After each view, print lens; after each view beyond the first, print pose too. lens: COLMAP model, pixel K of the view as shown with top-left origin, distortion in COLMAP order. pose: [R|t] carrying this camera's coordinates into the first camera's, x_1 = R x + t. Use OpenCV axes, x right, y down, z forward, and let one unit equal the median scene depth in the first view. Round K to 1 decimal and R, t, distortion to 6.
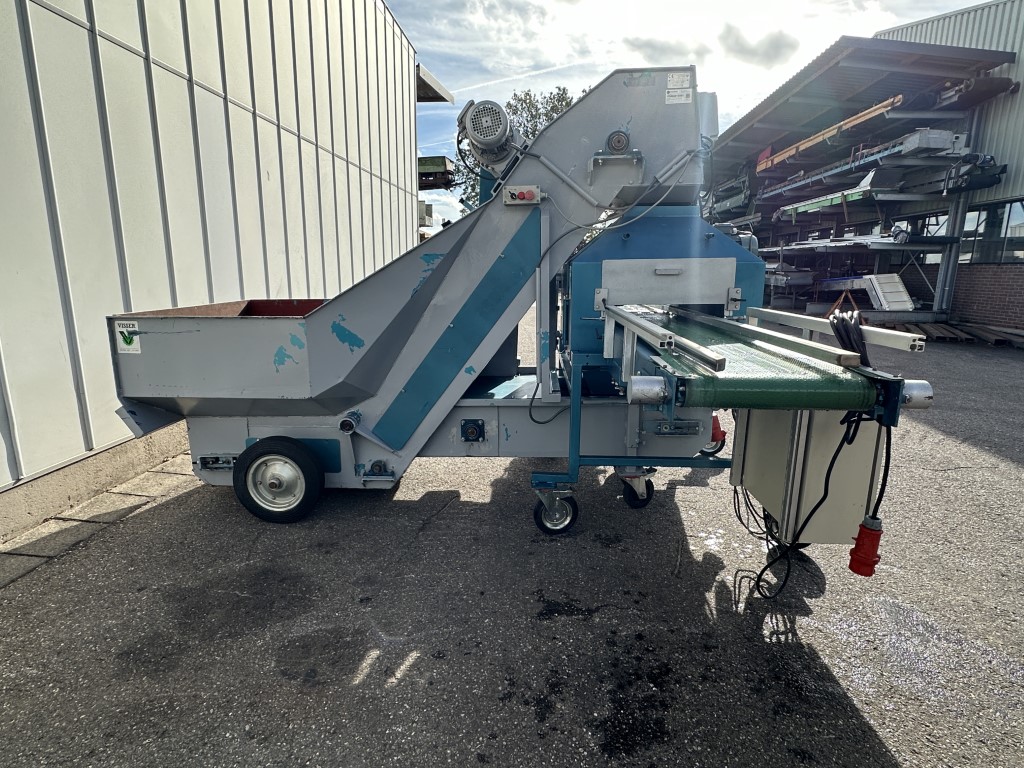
lens RADIAL K [[553.8, 0, 515.6], [0, 553.8, 384.8], [0, 0, 1]] dist [0.007691, -0.002991]
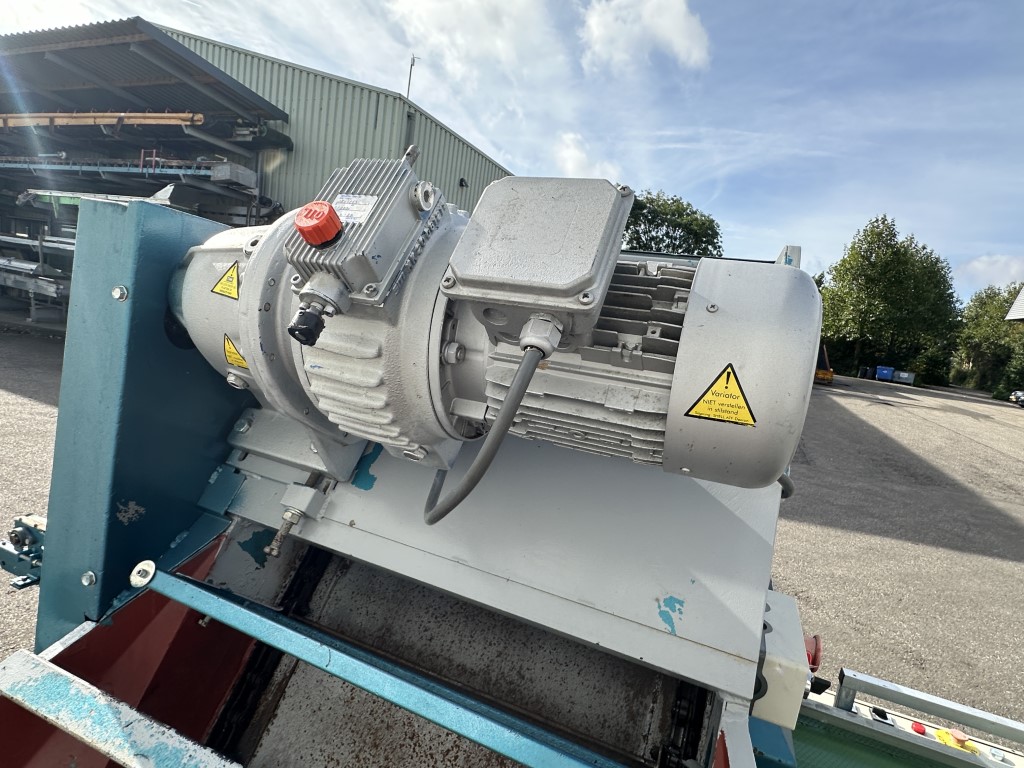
lens RADIAL K [[553.8, 0, 509.6], [0, 553.8, 389.9], [0, 0, 1]] dist [0.007691, -0.002991]
pose [[0.359039, -0.086738, 0.929284, -0.029724], [0.062879, 0.995658, 0.068639, -0.086539], [-0.931202, 0.033789, 0.362934, 0.183602]]
